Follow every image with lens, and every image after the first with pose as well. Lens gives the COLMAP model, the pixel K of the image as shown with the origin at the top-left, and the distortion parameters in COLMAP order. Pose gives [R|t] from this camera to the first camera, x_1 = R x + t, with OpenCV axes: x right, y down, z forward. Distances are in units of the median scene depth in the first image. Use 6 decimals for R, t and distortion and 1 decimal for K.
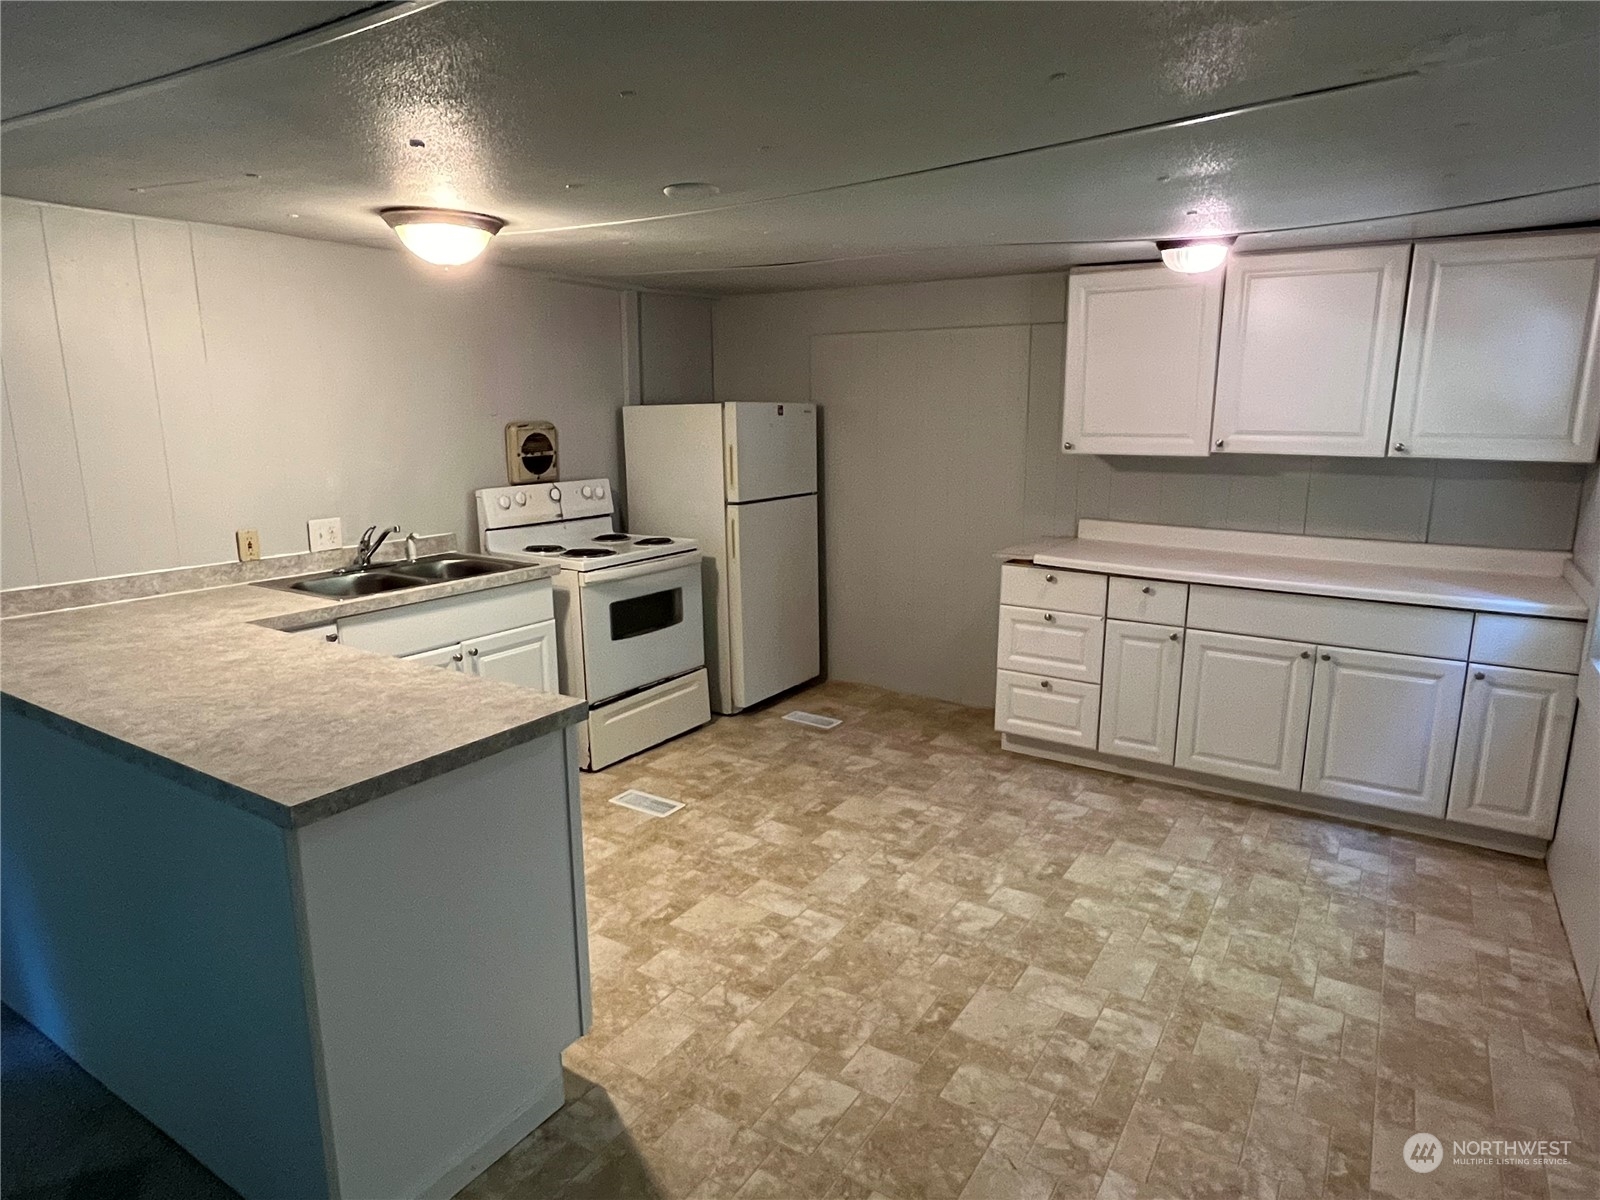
lens RADIAL K [[924.2, 0, 803.7], [0, 924.2, 599.7], [0, 0, 1]] dist [0.002527, 0.000483]
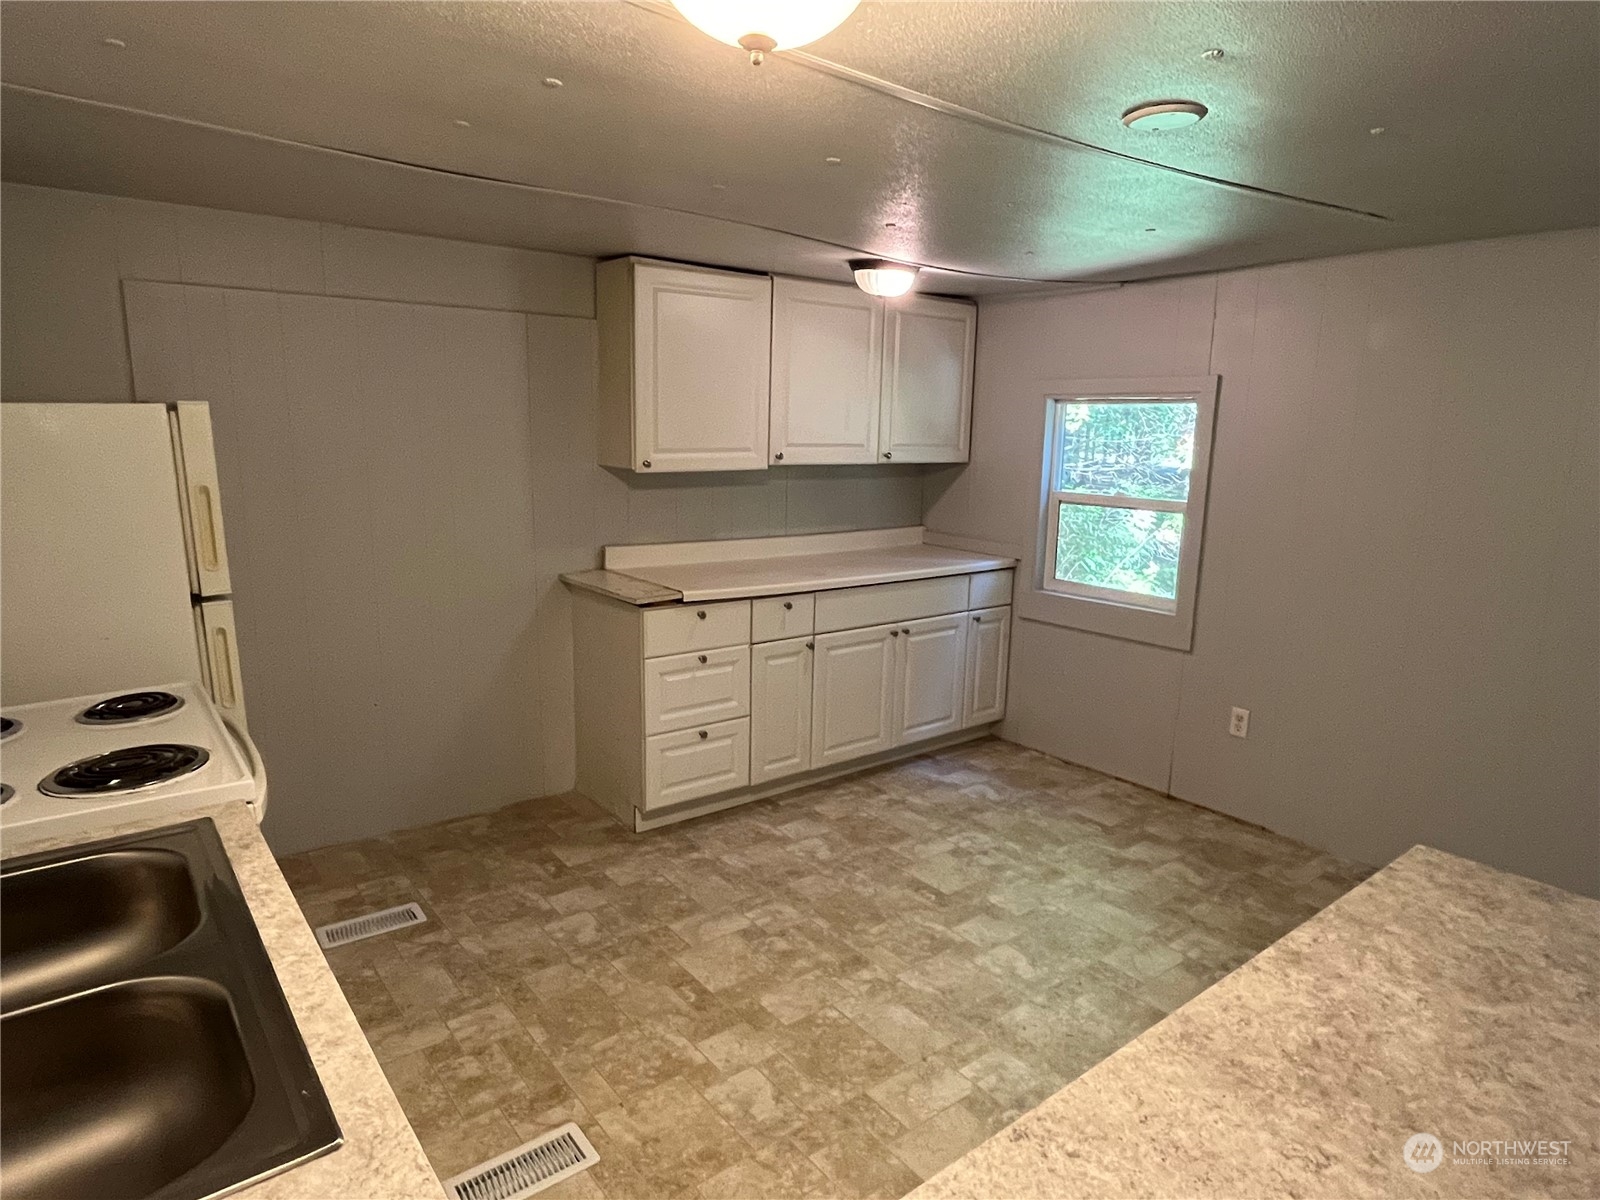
lens RADIAL K [[943.8, 0, 800.0], [0, 943.8, 600.0], [0, 0, 1]] dist [-0.001451, 0.000776]
pose [[0.336581, -0.169592, 0.926257, -0.563471], [0.175935, 0.977653, 0.115072, -0.131533], [-0.925073, 0.124230, 0.358897, 0.630624]]
